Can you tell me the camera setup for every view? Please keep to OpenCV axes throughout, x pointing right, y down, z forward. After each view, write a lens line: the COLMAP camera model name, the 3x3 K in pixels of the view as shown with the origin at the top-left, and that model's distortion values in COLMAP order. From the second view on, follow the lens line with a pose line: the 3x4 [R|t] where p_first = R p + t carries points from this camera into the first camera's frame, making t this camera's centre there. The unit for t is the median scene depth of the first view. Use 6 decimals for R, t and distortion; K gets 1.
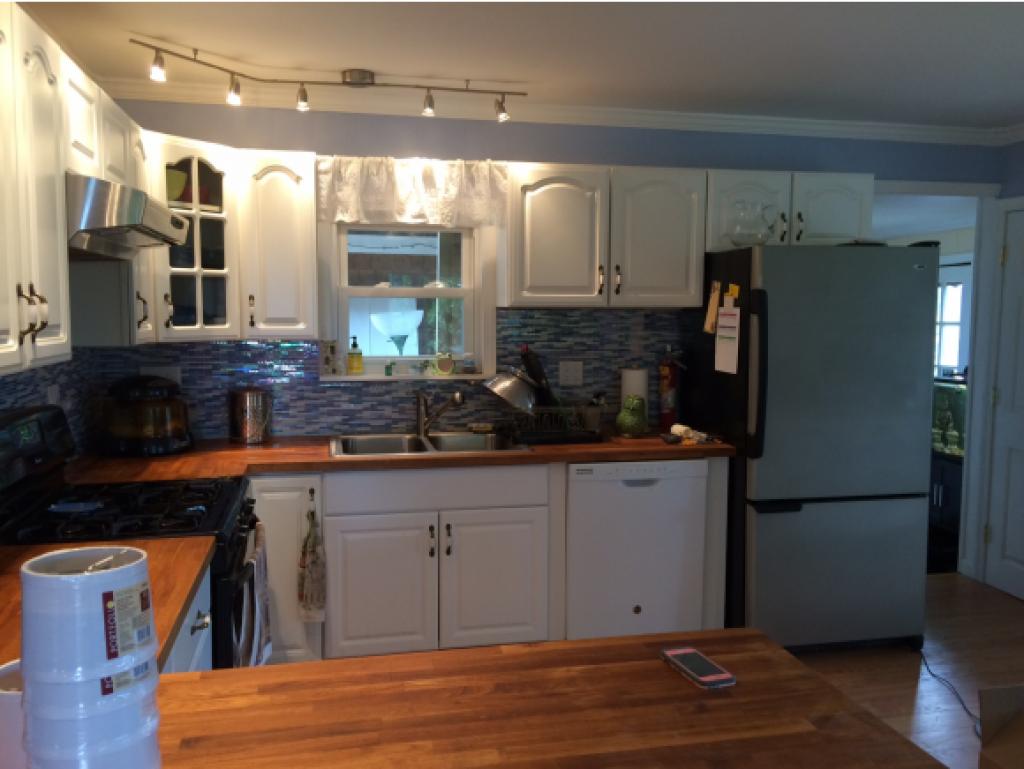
lens RADIAL K [[860.3, 0, 509.6], [0, 860.3, 386.9], [0, 0, 1]] dist [0.069895, -0.076180]
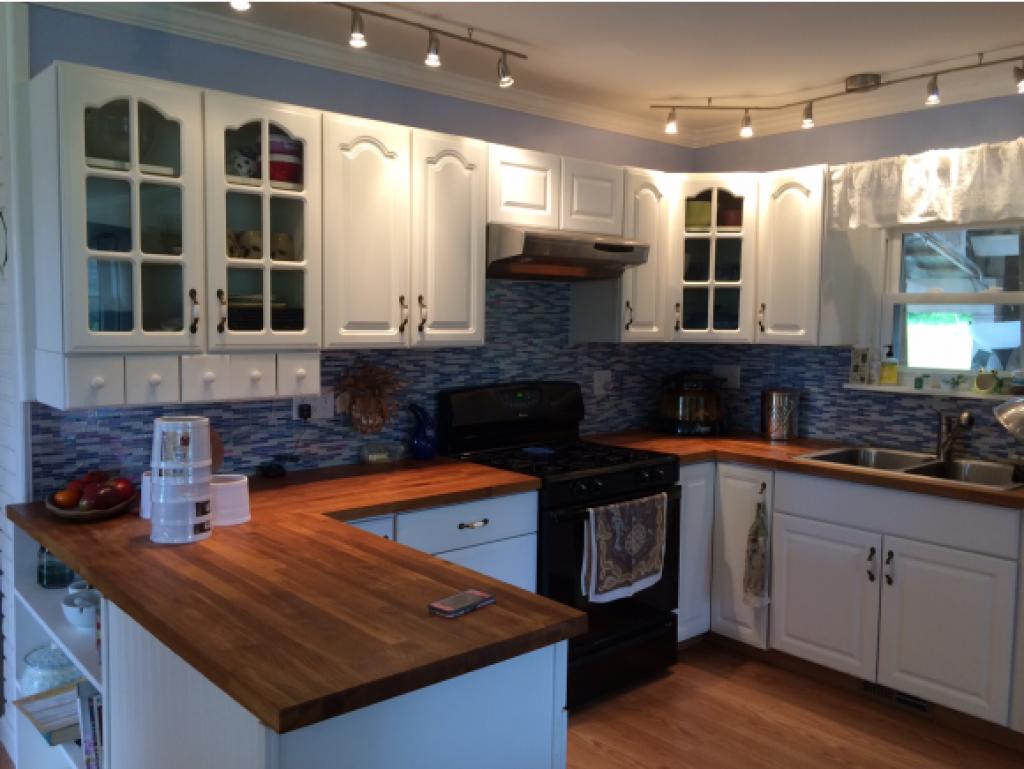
lens RADIAL K [[860.3, 0, 508.9], [0, 860.3, 383.4], [0, 0, 1]] dist [0.069895, -0.076180]
pose [[0.482017, 0.071026, -0.873279, 0.510344], [-0.090176, 0.995437, 0.031187, -0.009143], [0.871509, 0.063716, 0.486222, 0.182953]]
